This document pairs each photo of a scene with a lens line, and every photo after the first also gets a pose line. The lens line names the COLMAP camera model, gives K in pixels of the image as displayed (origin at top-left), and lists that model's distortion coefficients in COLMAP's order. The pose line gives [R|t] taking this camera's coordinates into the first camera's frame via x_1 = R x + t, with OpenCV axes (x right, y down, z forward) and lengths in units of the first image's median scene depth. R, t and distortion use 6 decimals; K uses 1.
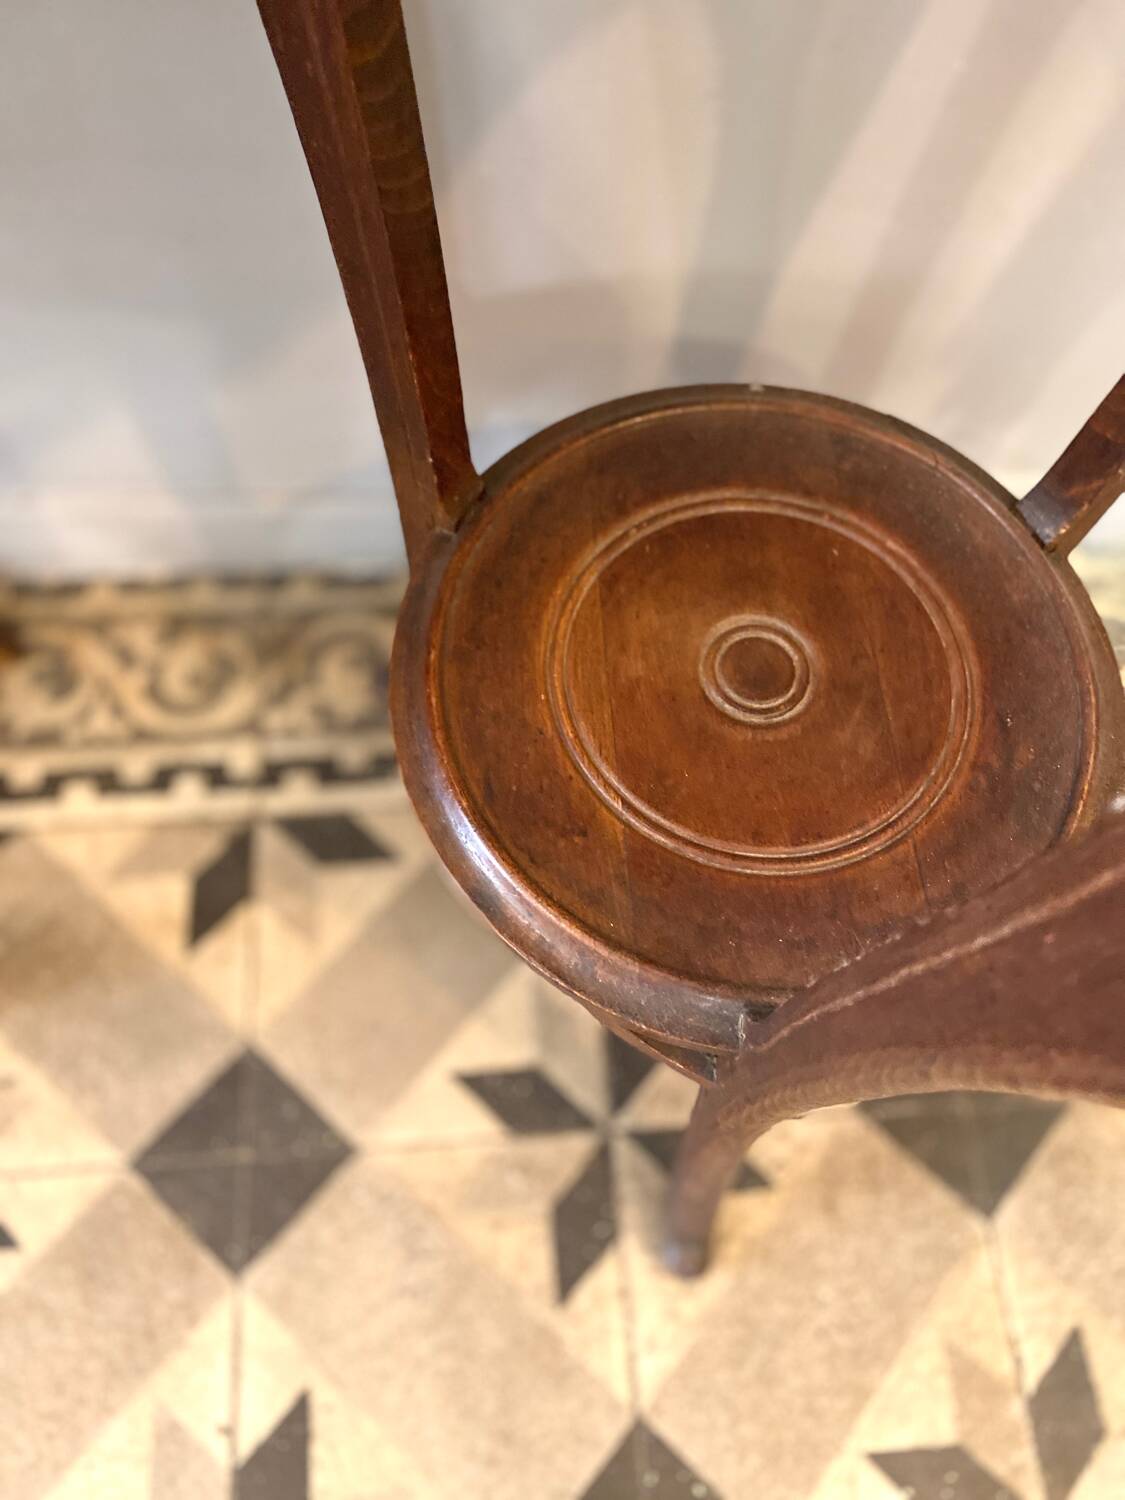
lens RADIAL K [[1185.9, 0, 582.1], [0, 1185.9, 735.7], [0, 0, 1]] dist [0.040500, -0.037218]
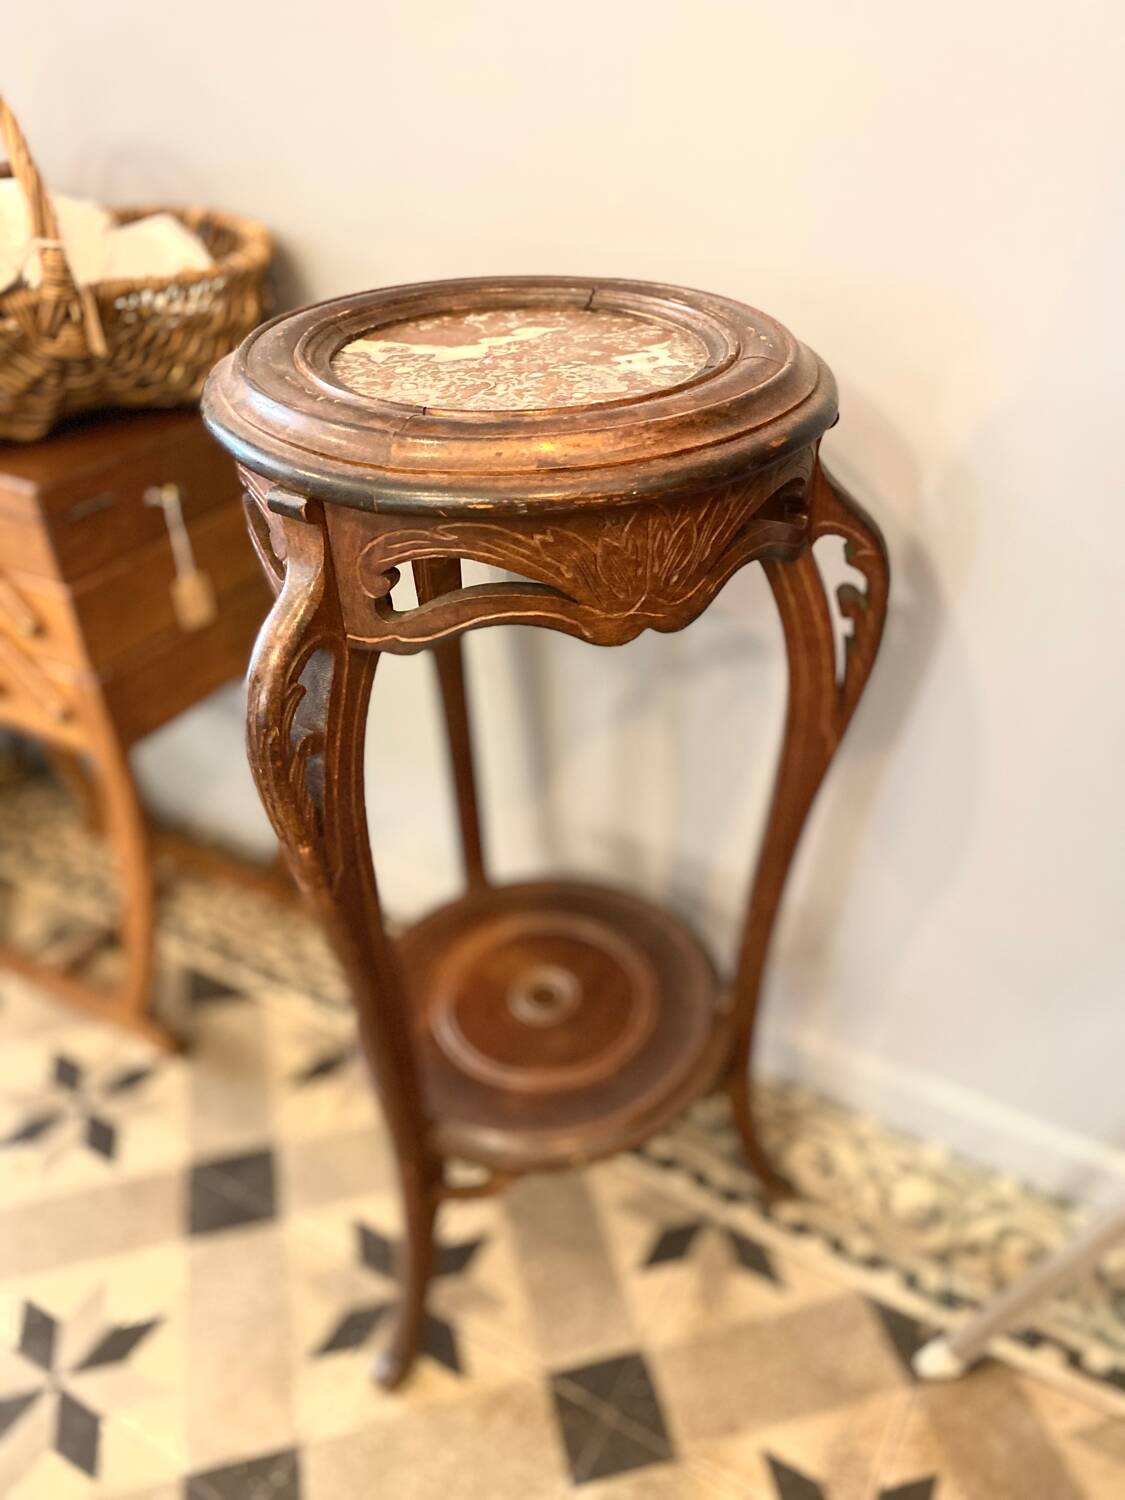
lens RADIAL K [[1185.9, 0, 598.6], [0, 1185.9, 747.7], [0, 0, 1]] dist [0.040500, -0.037218]
pose [[0.831053, 0.285403, -0.477385, 0.777180], [-0.487367, 0.787247, -0.377777, 0.239080], [0.268002, 0.546614, 0.793340, -0.557926]]
